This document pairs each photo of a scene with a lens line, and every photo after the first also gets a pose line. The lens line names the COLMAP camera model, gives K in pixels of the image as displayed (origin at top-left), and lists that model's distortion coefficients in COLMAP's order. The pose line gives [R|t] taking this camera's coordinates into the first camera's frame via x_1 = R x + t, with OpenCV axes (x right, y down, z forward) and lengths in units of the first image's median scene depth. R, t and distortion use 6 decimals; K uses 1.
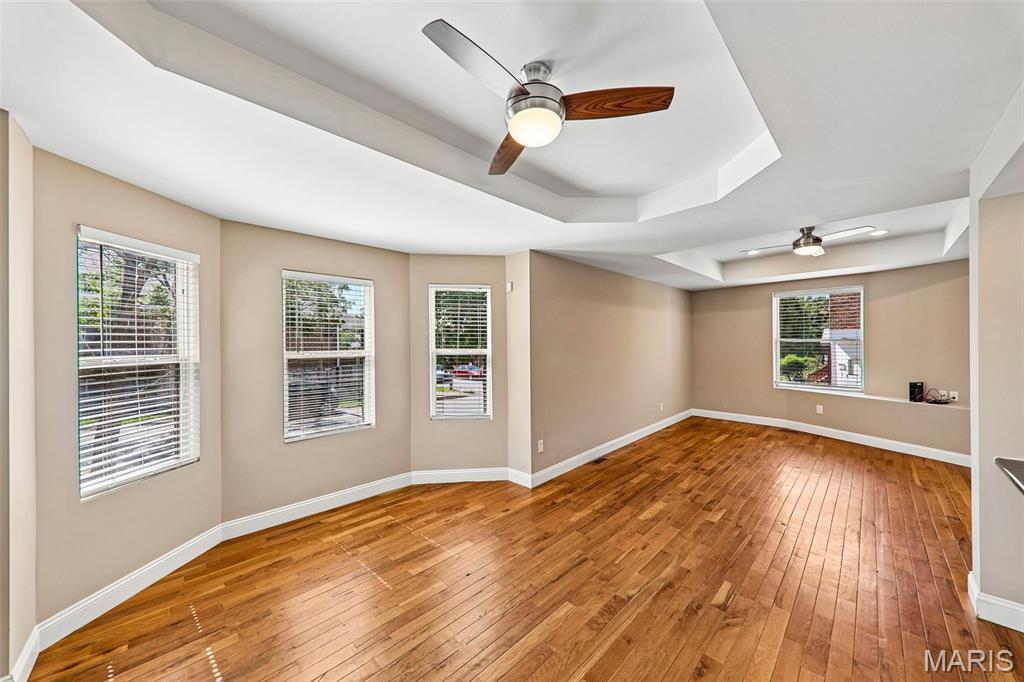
lens RADIAL K [[355.3, 0, 513.1], [0, 355.3, 335.7], [0, 0, 1]] dist [0.004886, -0.003071]
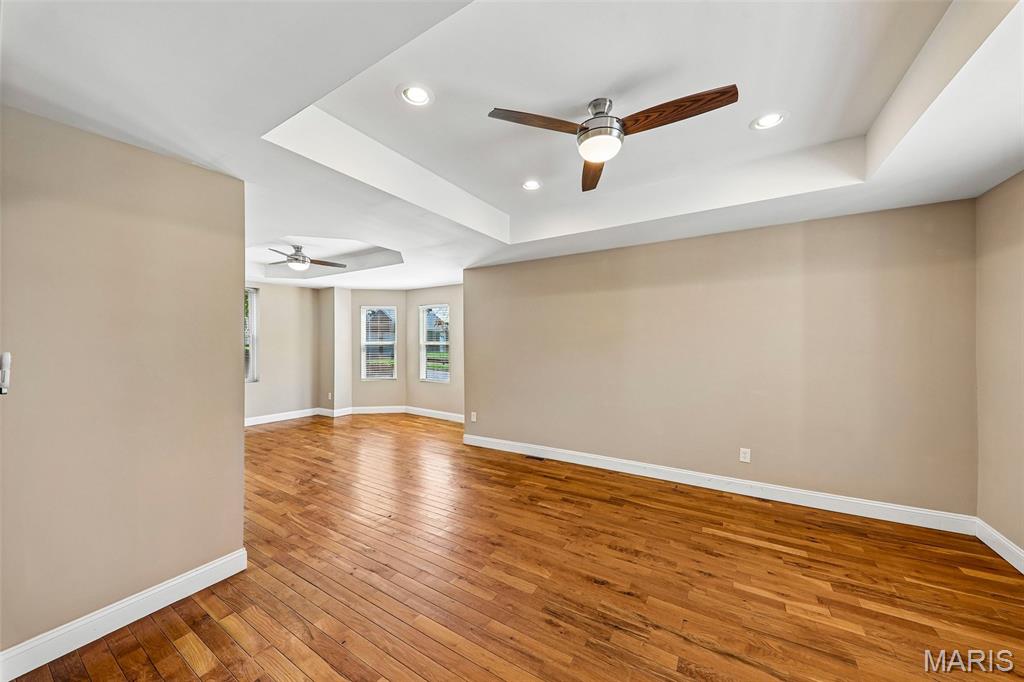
lens RADIAL K [[355.3, 0, 517.7], [0, 355.3, 348.8], [0, 0, 1]] dist [0.004886, -0.003071]
pose [[0.240438, 0.032908, -0.970107, 1.393749], [0.020434, 0.999032, 0.038954, 0.012502], [0.970450, -0.029189, 0.239532, 0.863329]]
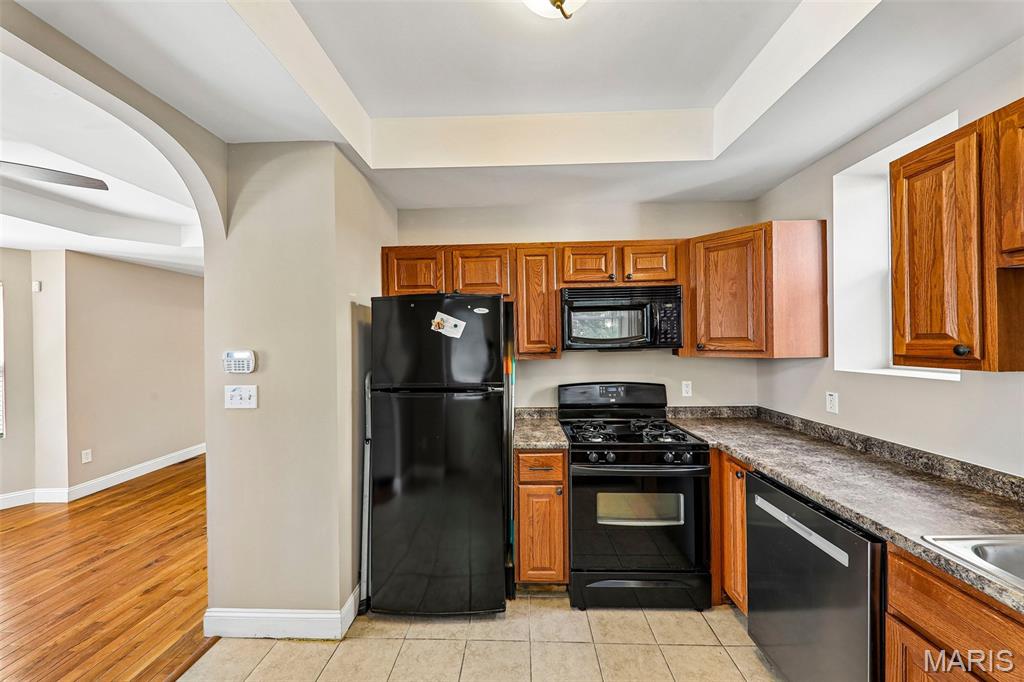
lens RADIAL K [[355.3, 0, 514.8], [0, 355.3, 339.9], [0, 0, 1]] dist [0.004886, -0.003071]
pose [[0.724263, 0.001780, 0.689522, 0.256341], [-0.003175, 0.999995, 0.000753, -0.007801], [-0.689517, -0.002734, 0.724264, -0.493812]]
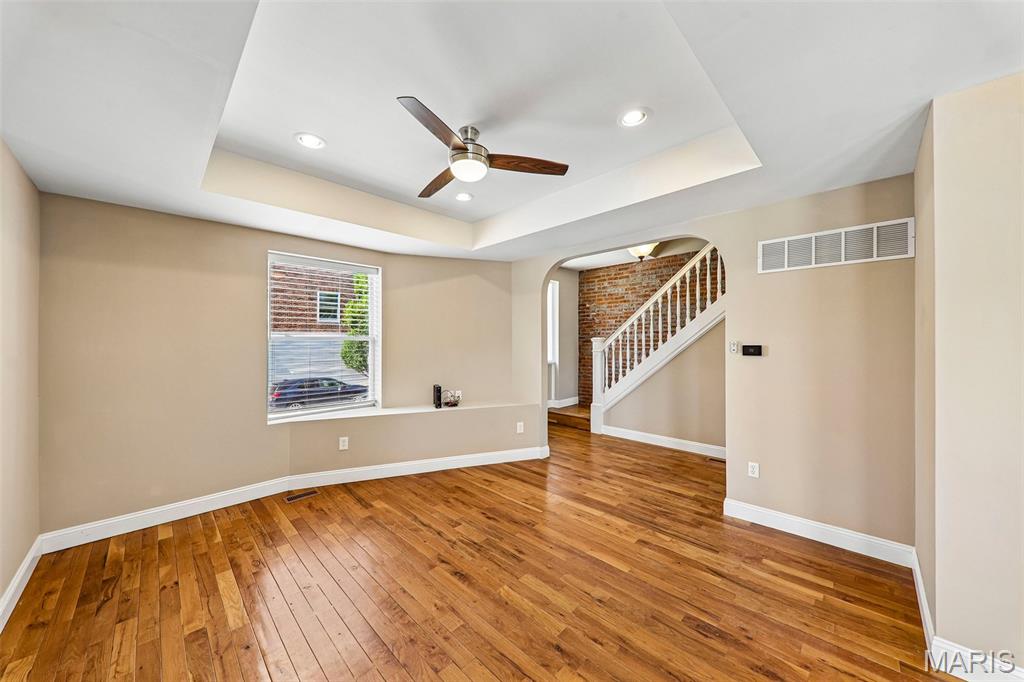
lens RADIAL K [[355.3, 0, 516.5], [0, 355.3, 337.6], [0, 0, 1]] dist [0.004886, -0.003071]
pose [[-0.010299, 0.015441, 0.999828, 0.298008], [-0.010075, 0.999828, -0.015545, 0.028281], [-0.999896, -0.010234, -0.010142, 1.029826]]
